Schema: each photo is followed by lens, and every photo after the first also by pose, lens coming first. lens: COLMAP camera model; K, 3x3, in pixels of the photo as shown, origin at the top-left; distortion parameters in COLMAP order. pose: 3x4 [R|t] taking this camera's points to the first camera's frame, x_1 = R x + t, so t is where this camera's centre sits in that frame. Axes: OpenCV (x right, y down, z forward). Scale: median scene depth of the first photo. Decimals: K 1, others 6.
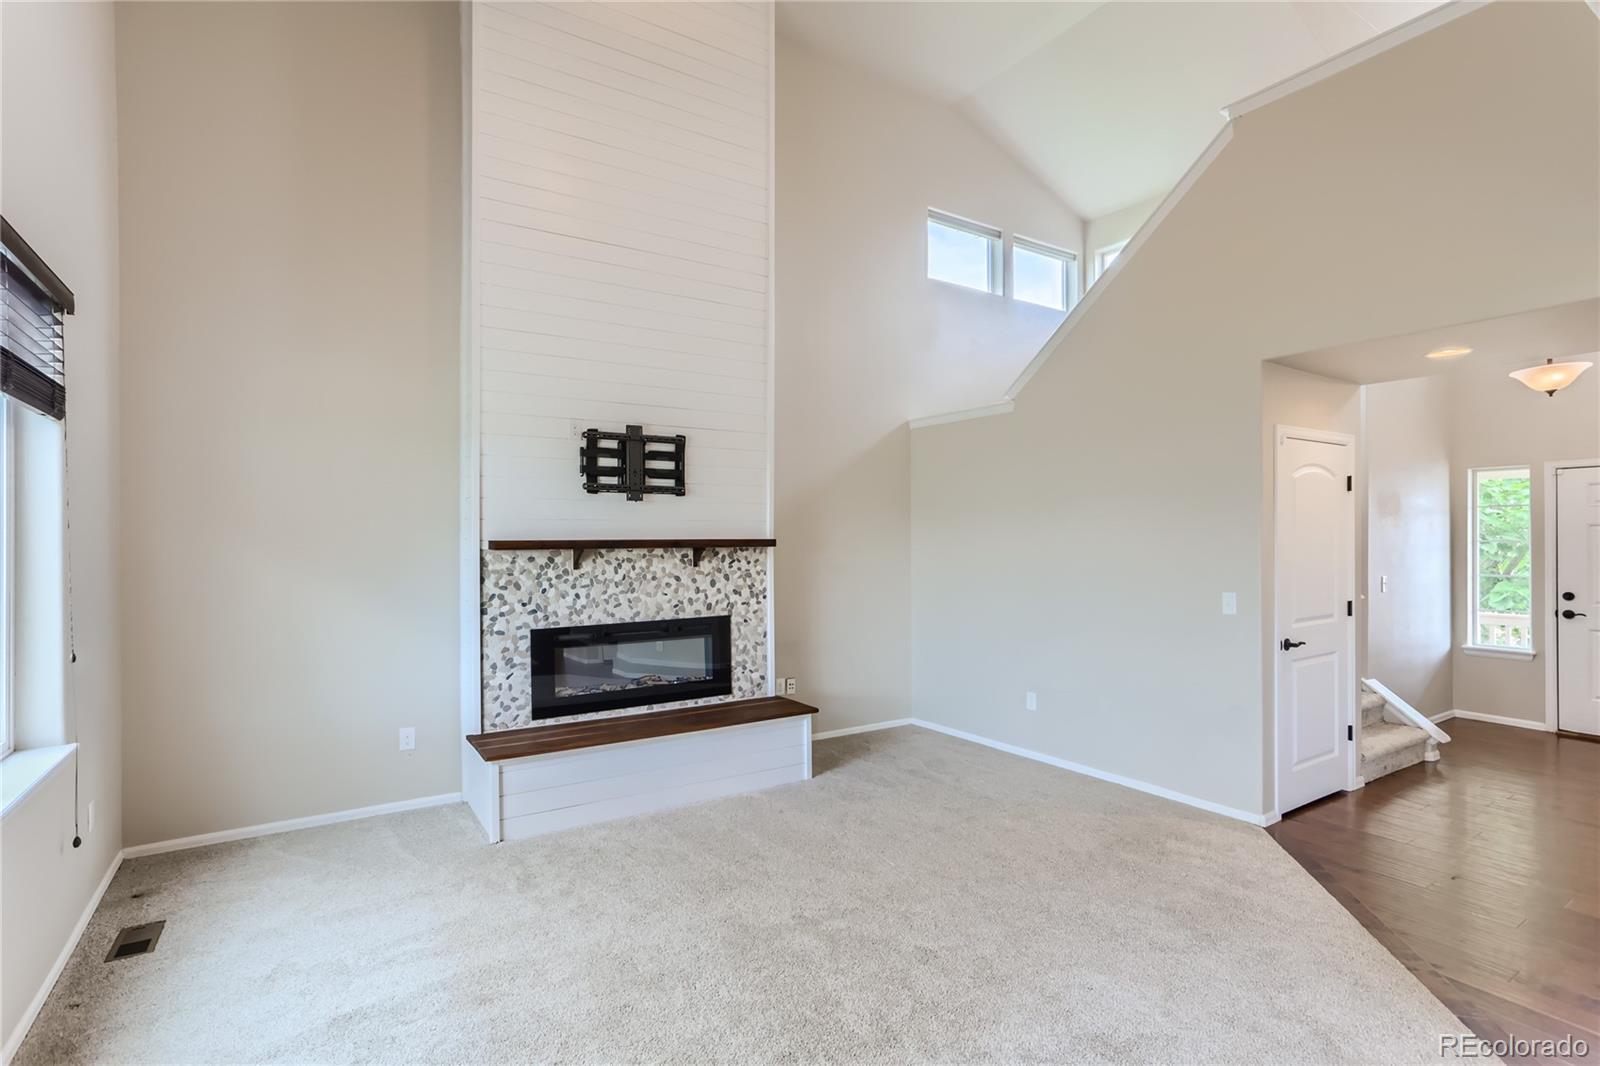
lens RADIAL K [[781.3, 0, 810.4], [0, 781.3, 540.5], [0, 0, 1]] dist [-0.018258, 0.016856]
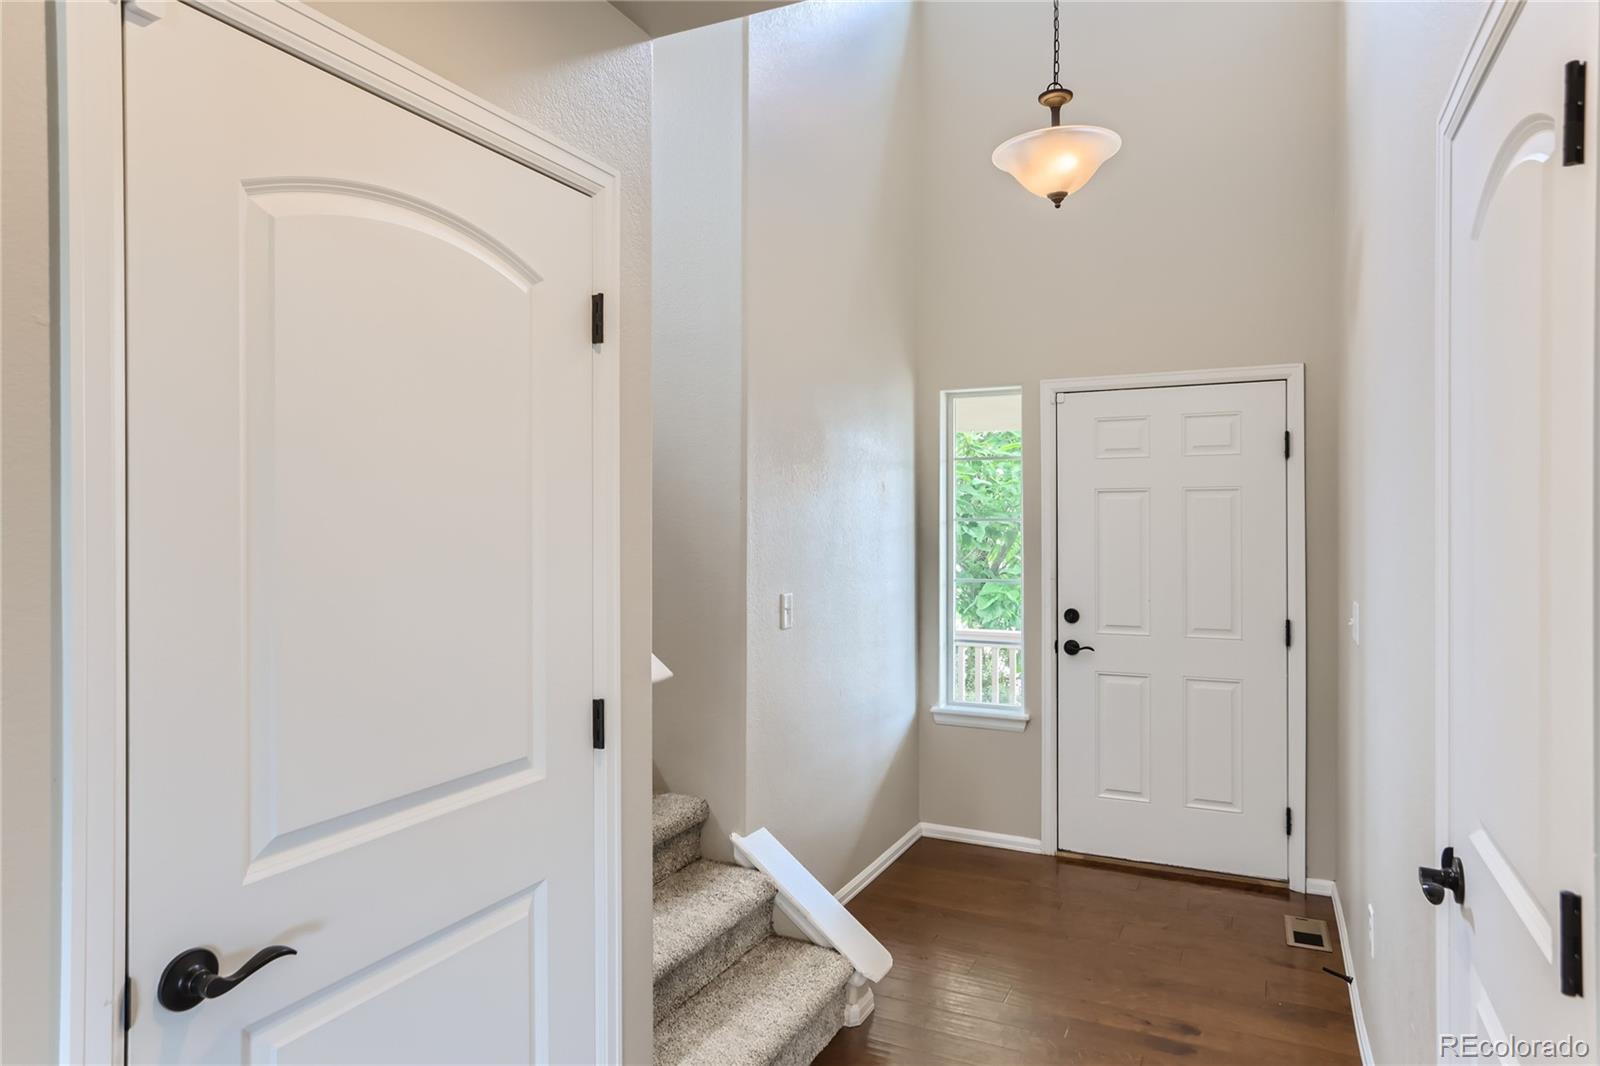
lens RADIAL K [[946.1, 0, 846.3], [0, 946.1, 524.4], [0, 0, 1]] dist [0.003301, -0.000137]
pose [[0.842210, 0.003081, 0.539141, 0.742182], [-0.001116, 0.999991, -0.003972, 0.012094], [-0.539149, 0.002743, 0.842206, 0.815941]]
